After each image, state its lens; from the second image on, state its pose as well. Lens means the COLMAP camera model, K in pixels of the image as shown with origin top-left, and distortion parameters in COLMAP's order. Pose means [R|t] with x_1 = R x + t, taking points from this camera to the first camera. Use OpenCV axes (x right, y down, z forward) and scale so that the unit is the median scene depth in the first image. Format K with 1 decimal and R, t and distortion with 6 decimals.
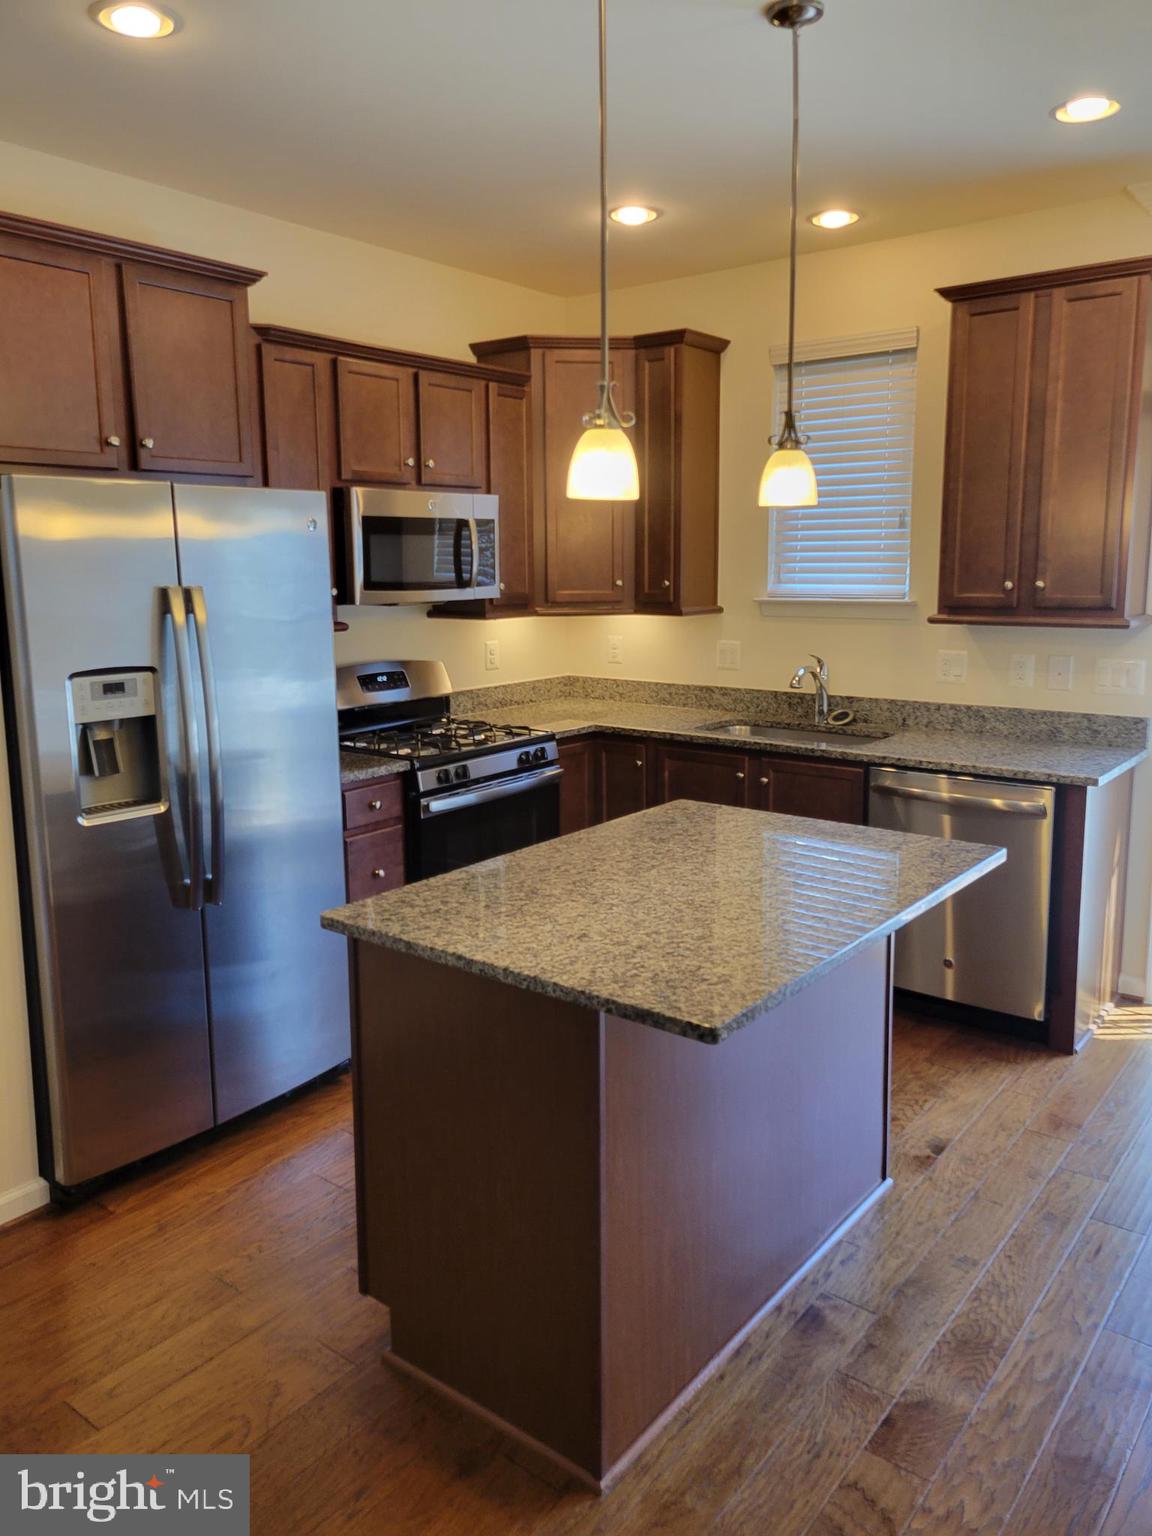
lens RADIAL K [[1155.4, 0, 570.9], [0, 1155.4, 745.1], [0, 0, 1]] dist [0.065649, -0.041268]
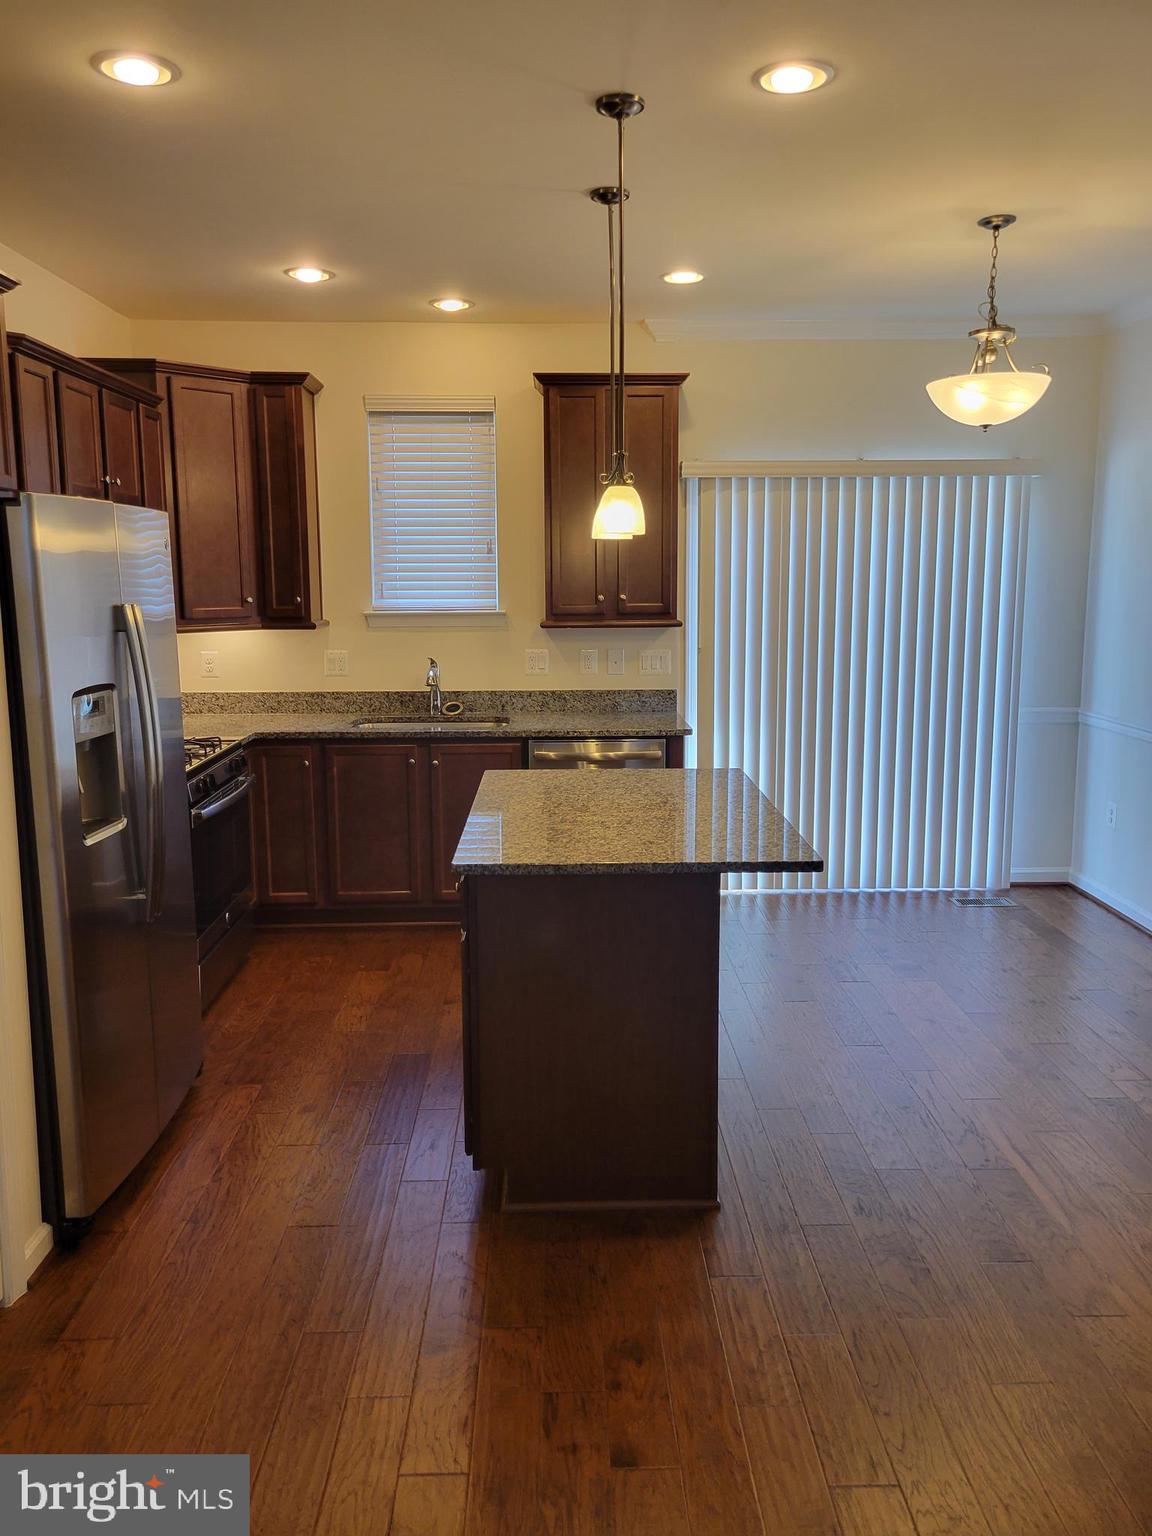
lens RADIAL K [[1155.4, 0, 590.5], [0, 1155.4, 754.9], [0, 0, 1]] dist [0.065649, -0.041268]
pose [[0.768533, -0.097499, 0.632337, -0.443266], [0.103018, 0.994282, 0.028101, 0.005235], [-0.631462, 0.043546, 0.774184, -0.026565]]
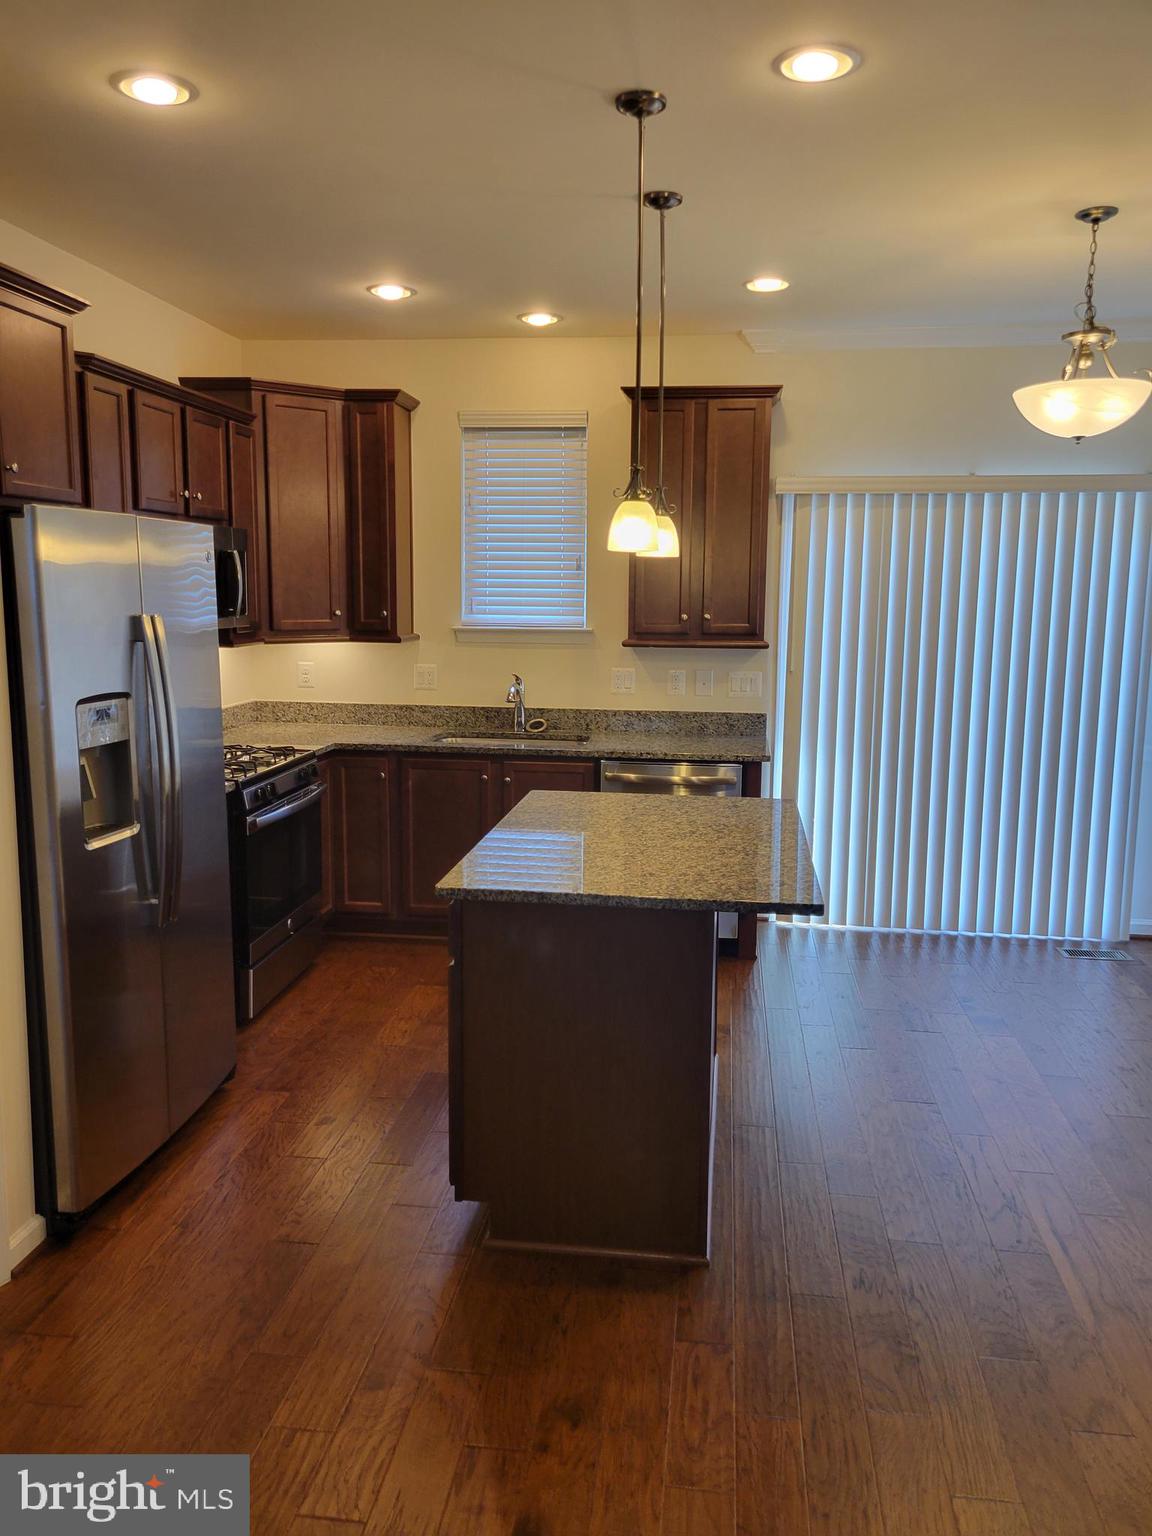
lens RADIAL K [[1155.4, 0, 591.6], [0, 1155.4, 767.9], [0, 0, 1]] dist [0.065649, -0.041268]
pose [[0.856445, -0.064328, 0.512215, -0.349152], [0.067667, 0.997634, 0.012149, 0.009375], [-0.511785, 0.024255, 0.858771, -0.061396]]
